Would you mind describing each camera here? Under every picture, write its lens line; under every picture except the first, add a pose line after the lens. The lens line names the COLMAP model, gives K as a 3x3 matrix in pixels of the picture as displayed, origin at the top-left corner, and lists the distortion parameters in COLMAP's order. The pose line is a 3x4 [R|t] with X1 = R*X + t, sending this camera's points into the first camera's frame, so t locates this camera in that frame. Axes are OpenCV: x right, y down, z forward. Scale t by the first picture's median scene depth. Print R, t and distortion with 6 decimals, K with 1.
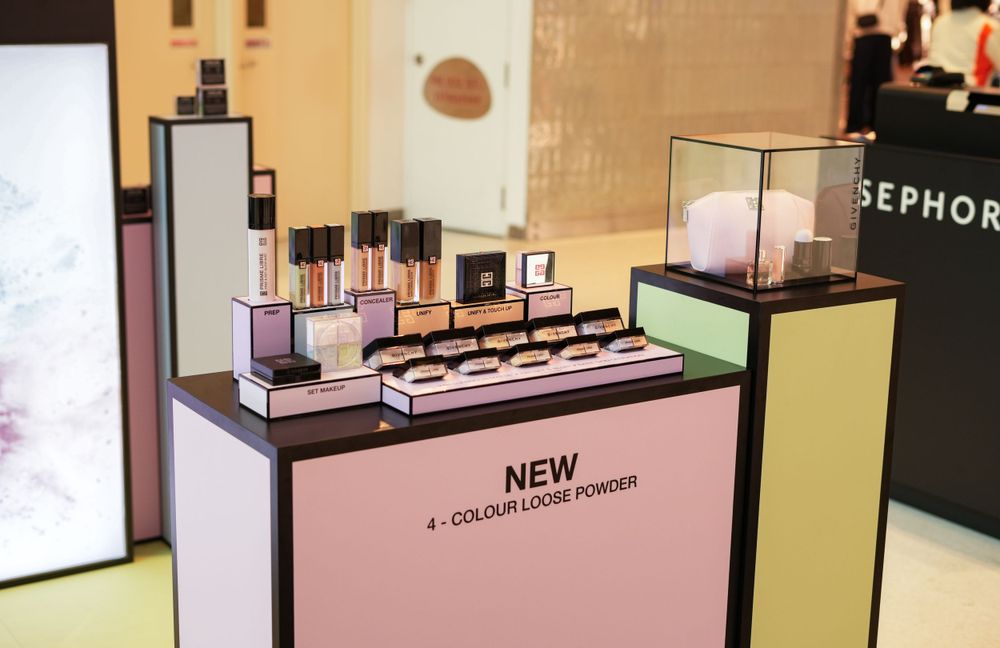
lens RADIAL K [[1445.9, 0, 503.5], [0, 1445.9, 329.3], [0, 0, 1]] dist [-0.025504, 0.000000]
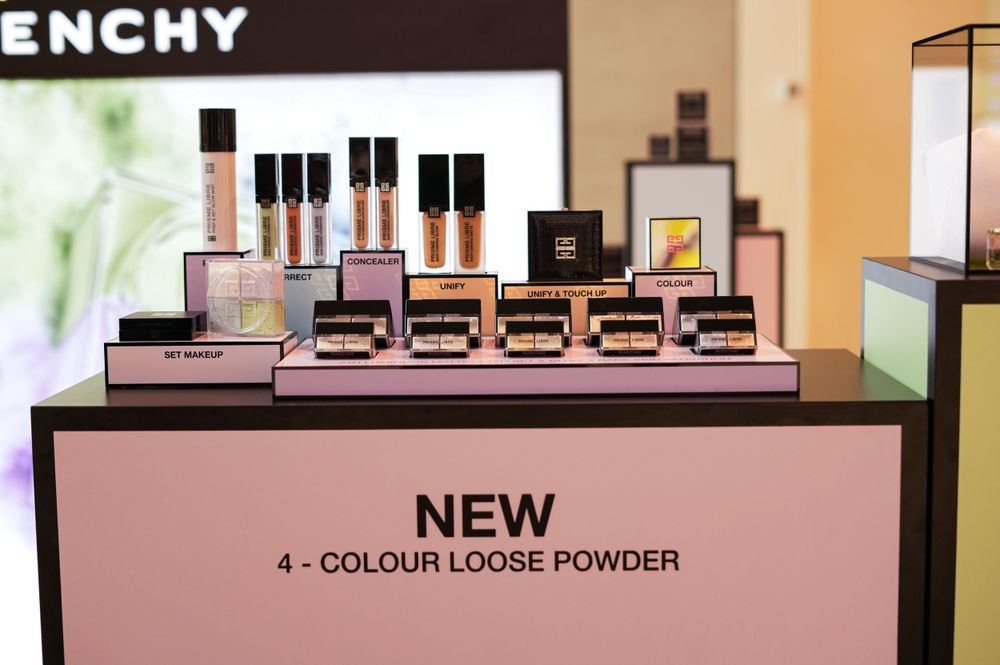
lens RADIAL K [[1514.6, 0, 500.5], [0, 1514.6, 328.9], [0, 0, 1]] dist [-0.044384, 0.000000]
pose [[0.825182, 0.033787, -0.563856, 0.396804], [-0.101090, 0.990927, -0.088564, 0.075102], [0.555748, 0.130082, 0.821111, 0.442581]]
